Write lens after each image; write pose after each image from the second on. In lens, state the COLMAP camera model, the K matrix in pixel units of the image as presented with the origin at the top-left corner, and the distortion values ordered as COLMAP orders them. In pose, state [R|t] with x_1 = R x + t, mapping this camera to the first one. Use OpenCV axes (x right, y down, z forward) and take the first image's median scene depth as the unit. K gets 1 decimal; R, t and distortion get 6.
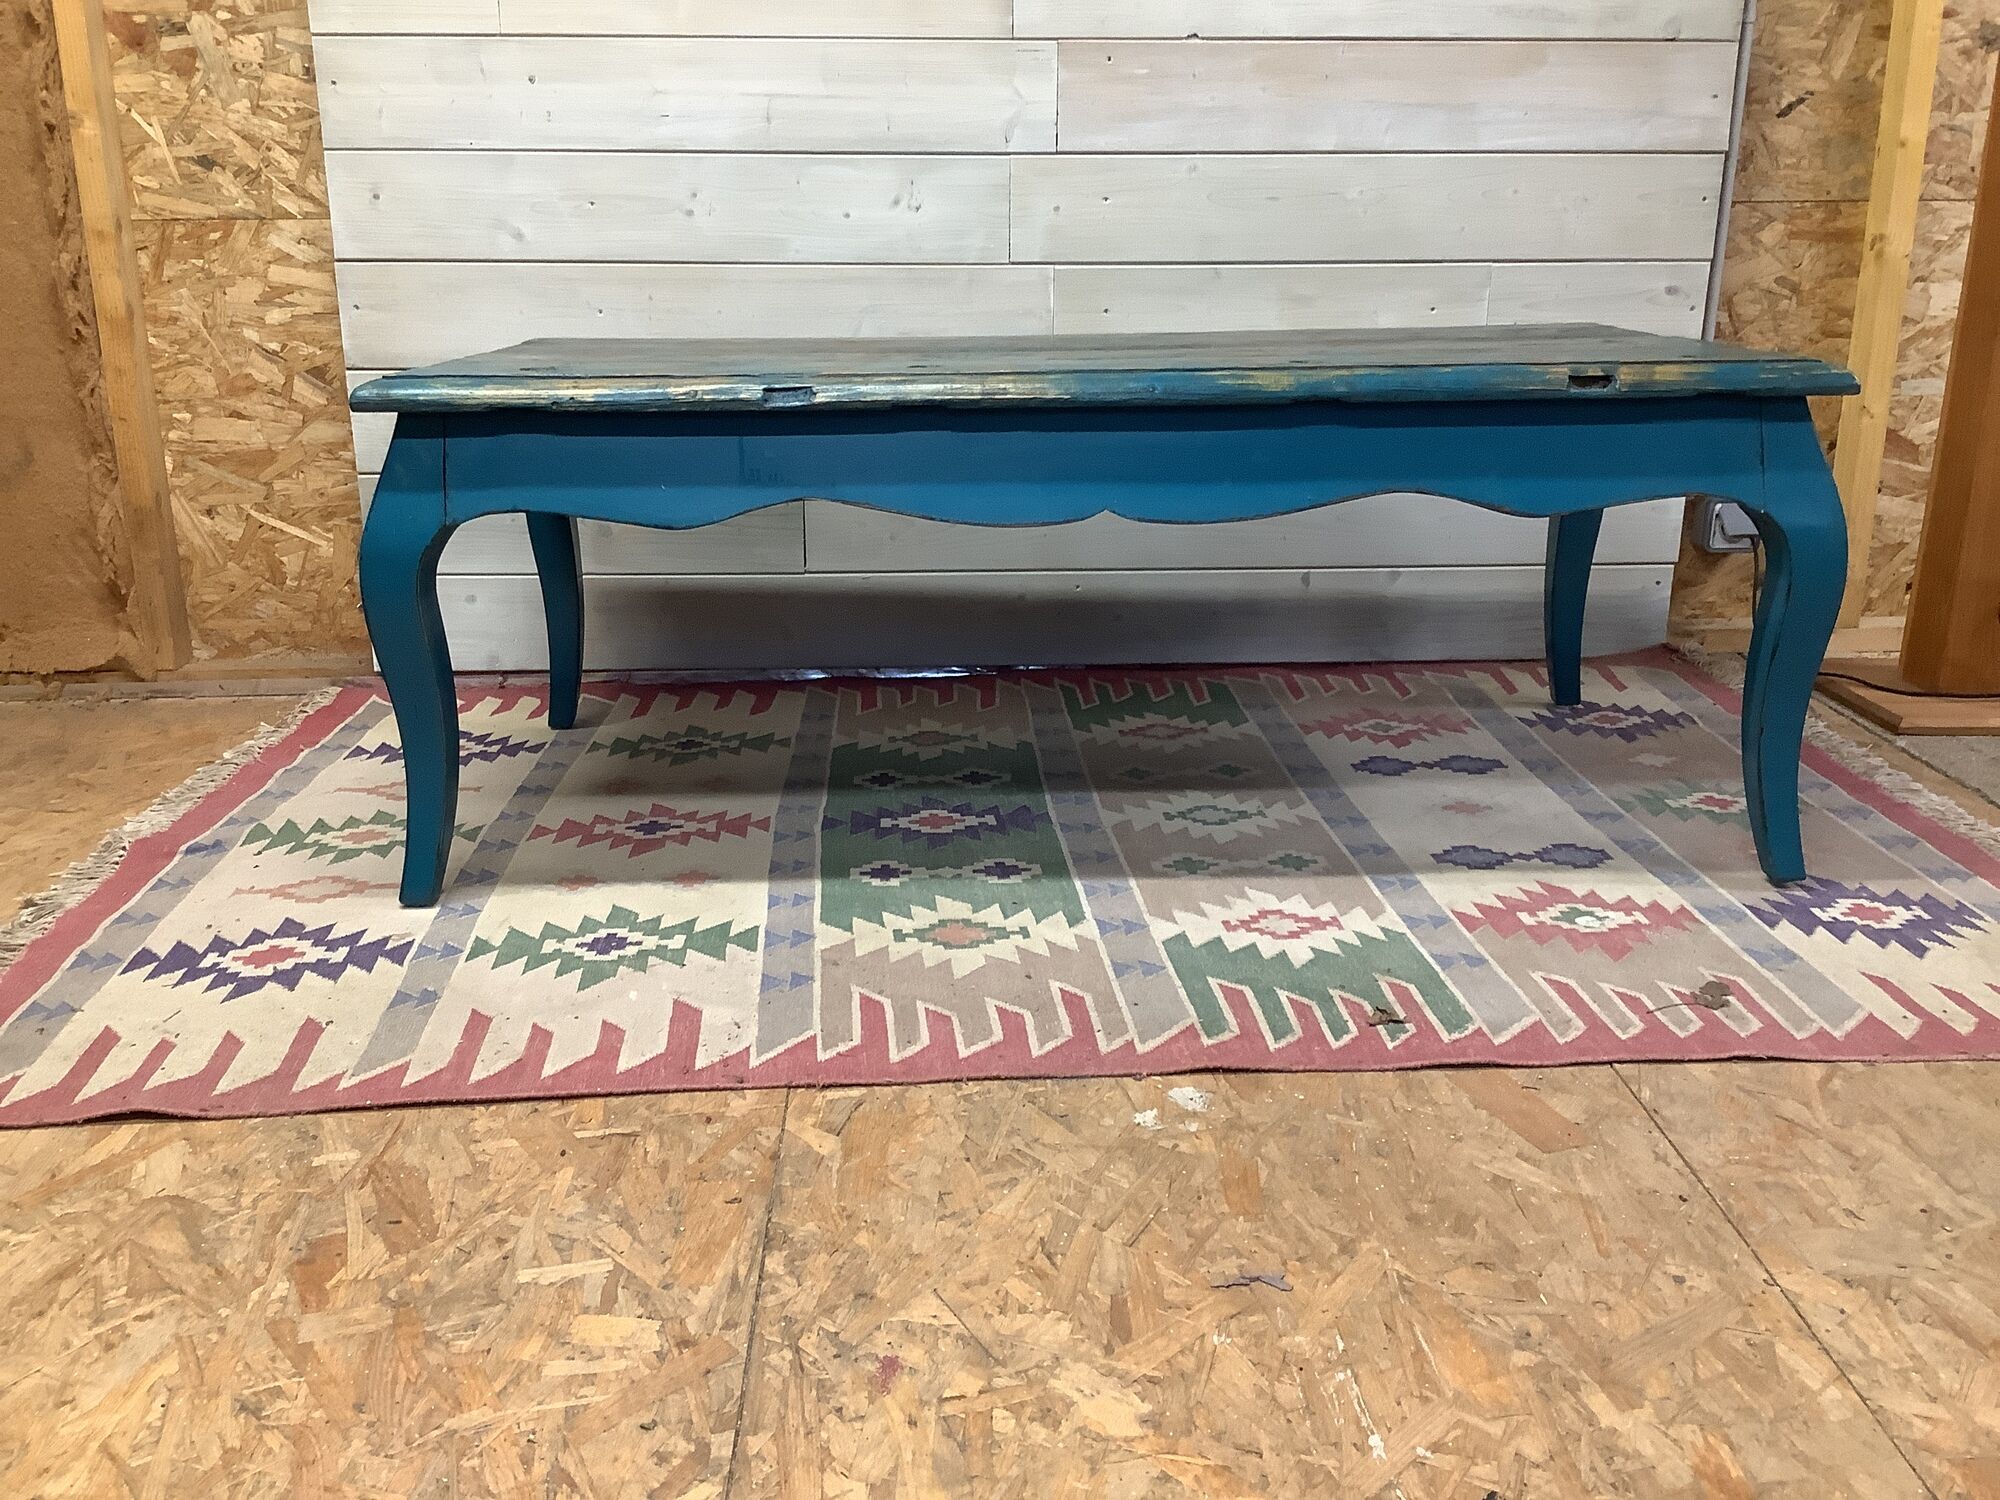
lens RADIAL K [[1829.2, 0, 971.6], [0, 1829.2, 742.8], [0, 0, 1]] dist [0.123321, -0.258432]
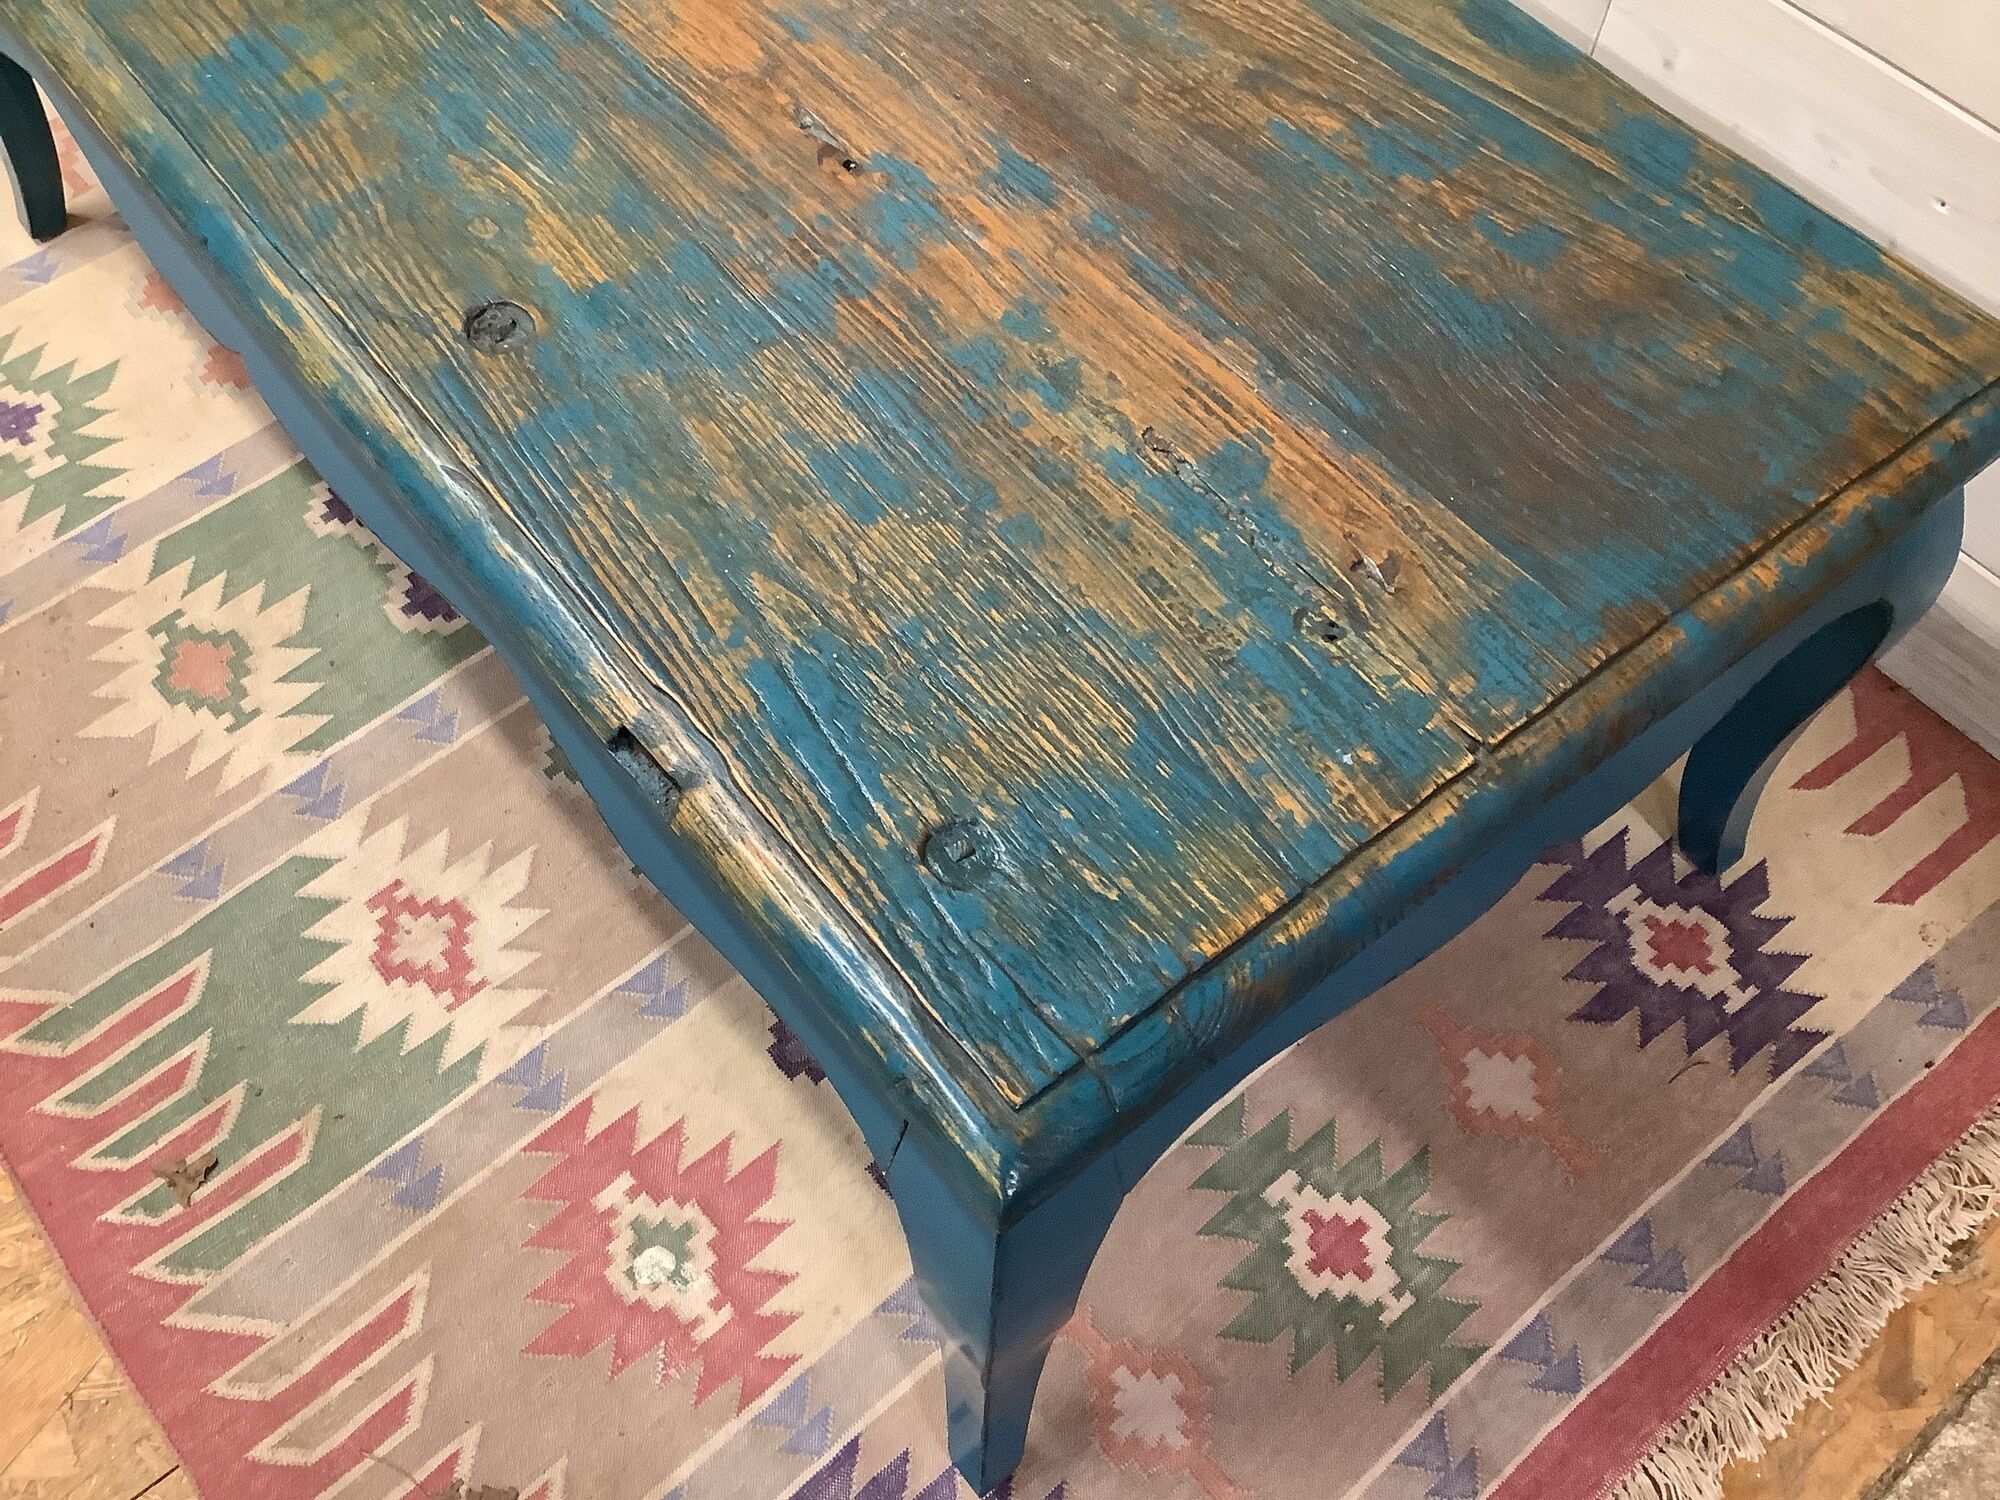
lens RADIAL K [[1829.2, 0, 971.6], [0, 1829.2, 742.8], [0, 0, 1]] dist [0.123321, -0.258432]
pose [[0.611656, 0.674635, -0.413212, 0.549566], [-0.237600, 0.654849, 0.717440, -0.530314], [0.754601, -0.340648, 0.560835, 0.773795]]
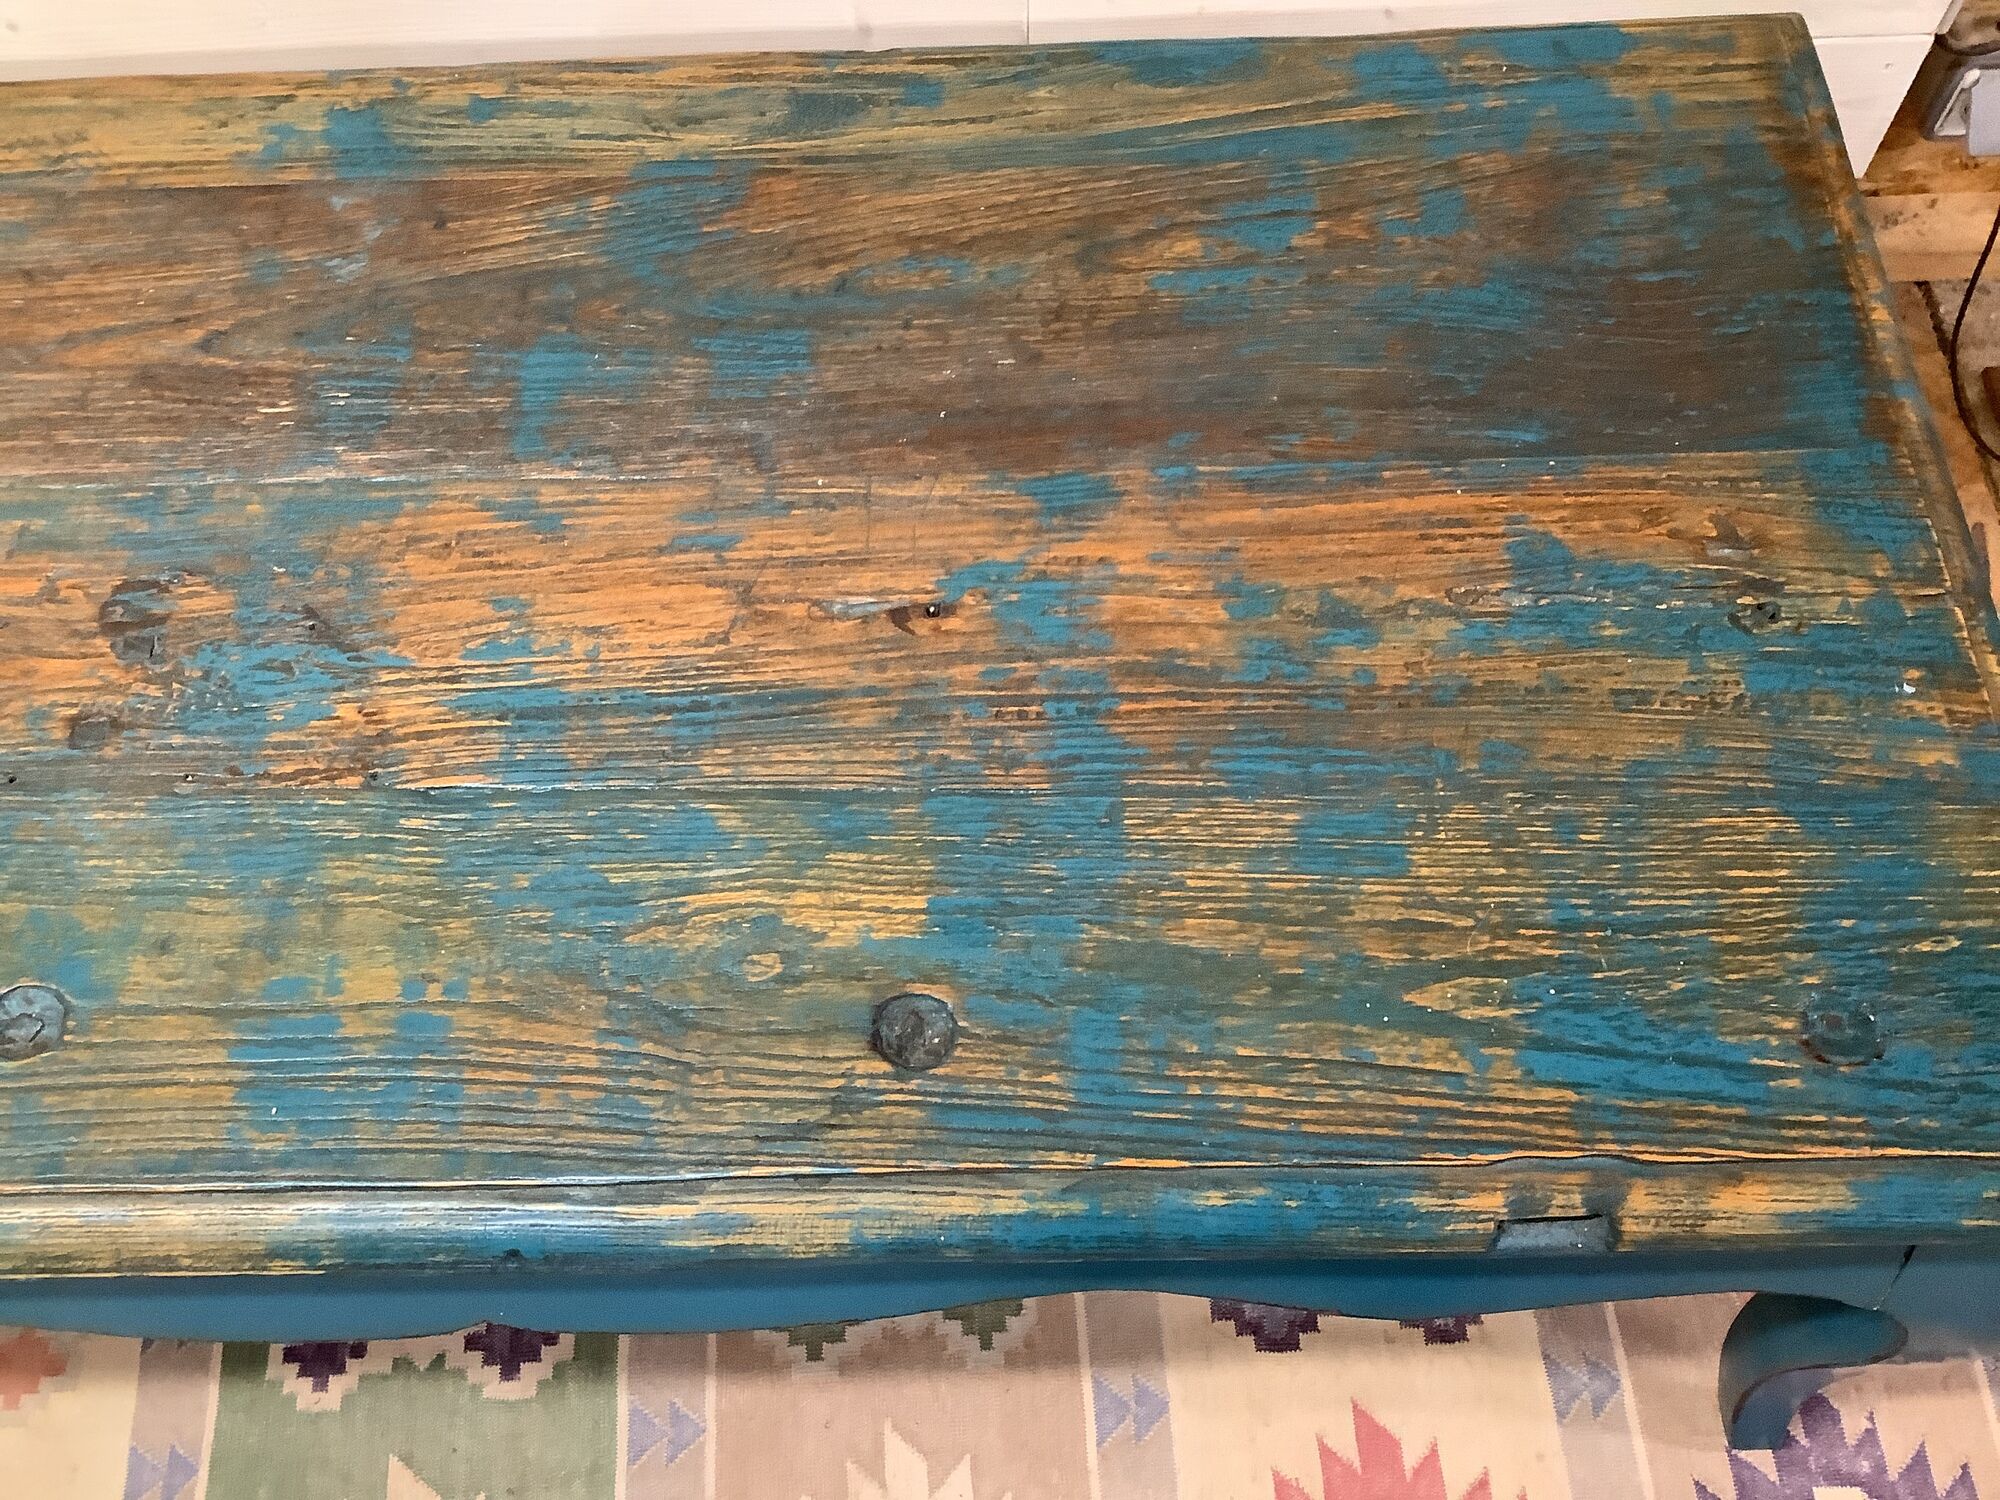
lens RADIAL K [[1845.0, 0, 954.7], [0, 1845.0, 746.9], [0, 0, 1]] dist [0.129910, -0.284955]
pose [[0.999708, -0.006729, -0.023201, 0.197681], [0.021016, 0.715862, 0.697925, -0.553405], [0.011913, -0.698209, 0.715794, 0.740493]]
